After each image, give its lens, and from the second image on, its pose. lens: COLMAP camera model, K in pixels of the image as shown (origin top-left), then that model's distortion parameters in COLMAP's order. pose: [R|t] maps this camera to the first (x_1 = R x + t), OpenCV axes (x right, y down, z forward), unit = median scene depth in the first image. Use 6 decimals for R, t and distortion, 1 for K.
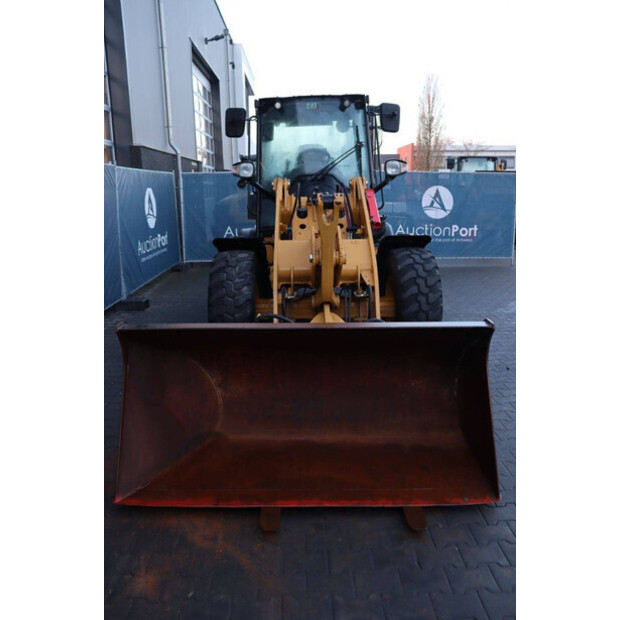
lens RADIAL K [[487.6, 0, 310.0], [0, 487.6, 310.0], [0, 0, 1]] dist [-0.087209, -0.000977]
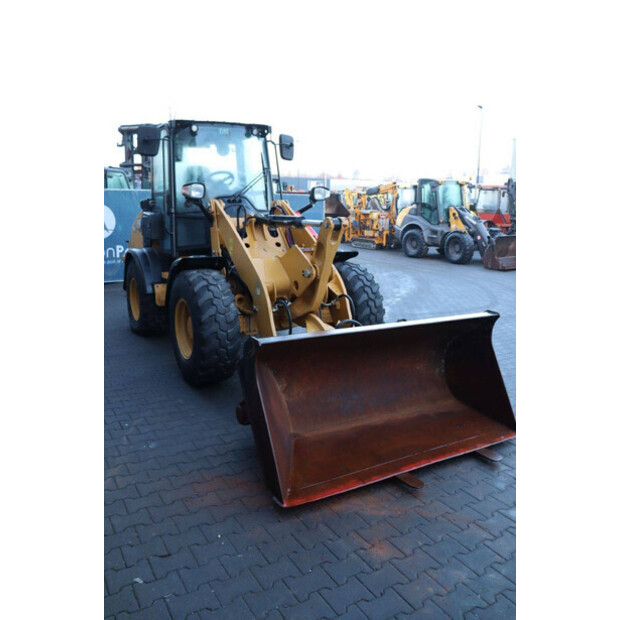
lens RADIAL K [[483.9, 0, 309.2], [0, 483.9, 323.0], [0, 0, 1]] dist [-0.090703, 0.000798]
pose [[0.877040, -0.085362, 0.472772, -0.473353], [0.094376, 0.995526, 0.004671, 0.004220], [-0.471056, 0.040522, 0.881172, 0.022049]]
